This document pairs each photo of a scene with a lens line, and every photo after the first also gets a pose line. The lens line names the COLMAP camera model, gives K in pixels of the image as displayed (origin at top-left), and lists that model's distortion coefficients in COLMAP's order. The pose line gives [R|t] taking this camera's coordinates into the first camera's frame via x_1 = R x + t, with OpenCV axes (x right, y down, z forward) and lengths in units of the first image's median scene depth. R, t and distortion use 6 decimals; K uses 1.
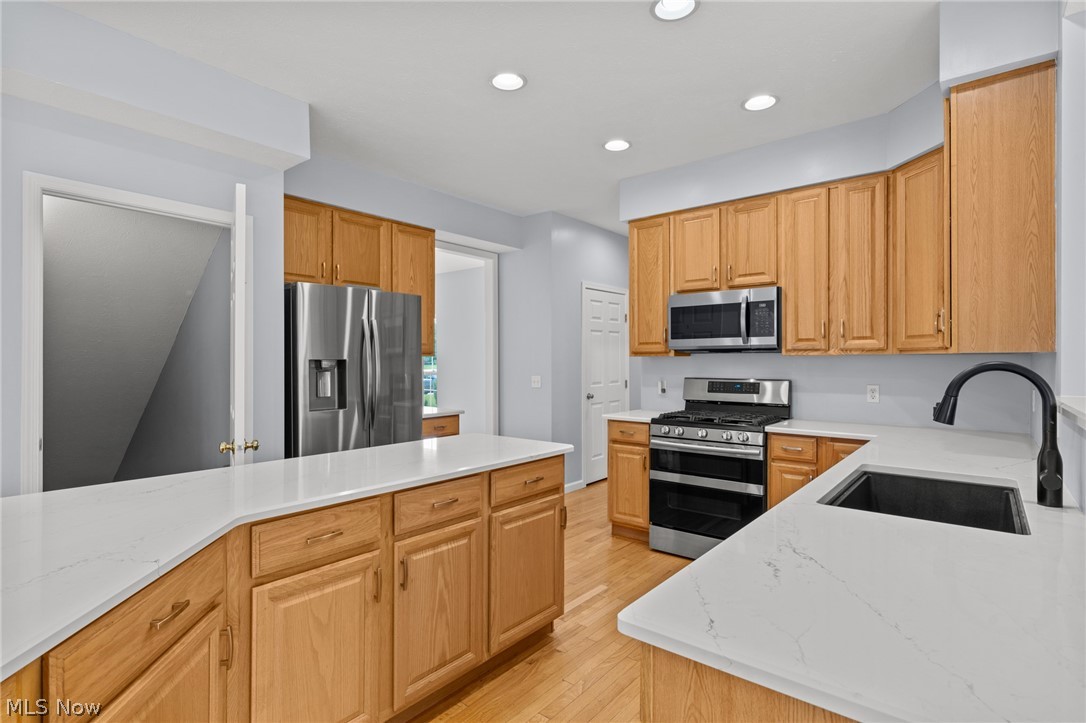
lens RADIAL K [[559.3, 0, 542.2], [0, 559.3, 361.9], [0, 0, 1]] dist [0.005804, -0.000557]
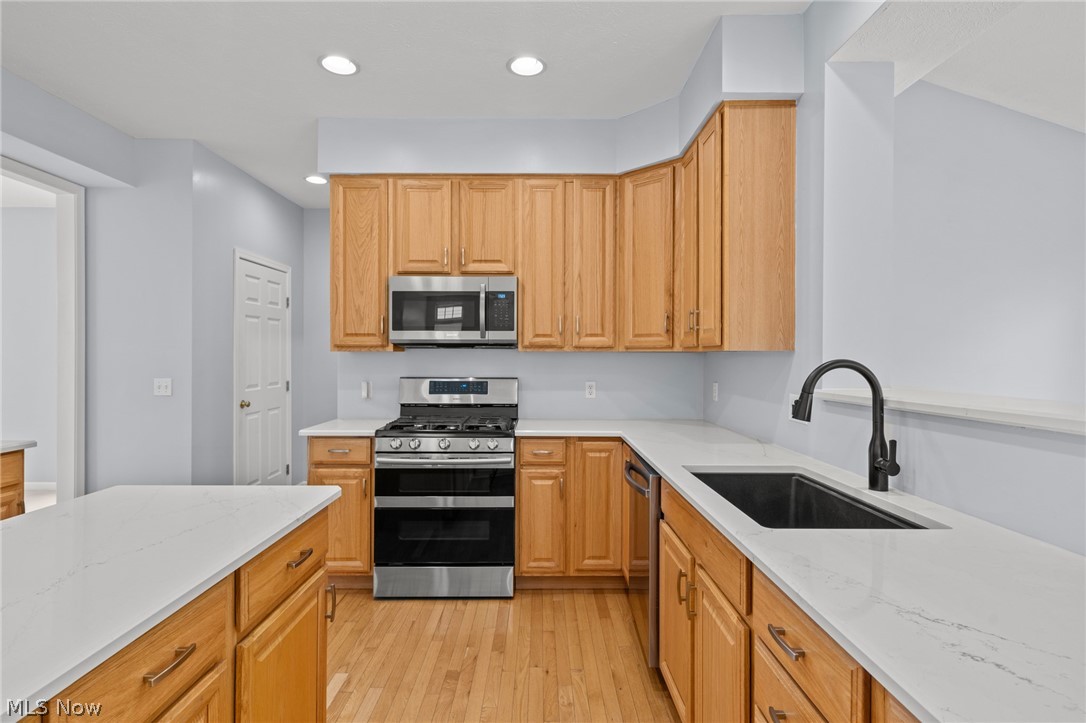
lens RADIAL K [[559.3, 0, 543.3], [0, 559.3, 357.5], [0, 0, 1]] dist [0.005804, -0.000557]
pose [[0.762592, 0.003804, 0.646868, -0.140255], [-0.002834, 0.999993, -0.002540, 0.000273], [-0.646873, 0.000103, 0.762598, 0.264540]]
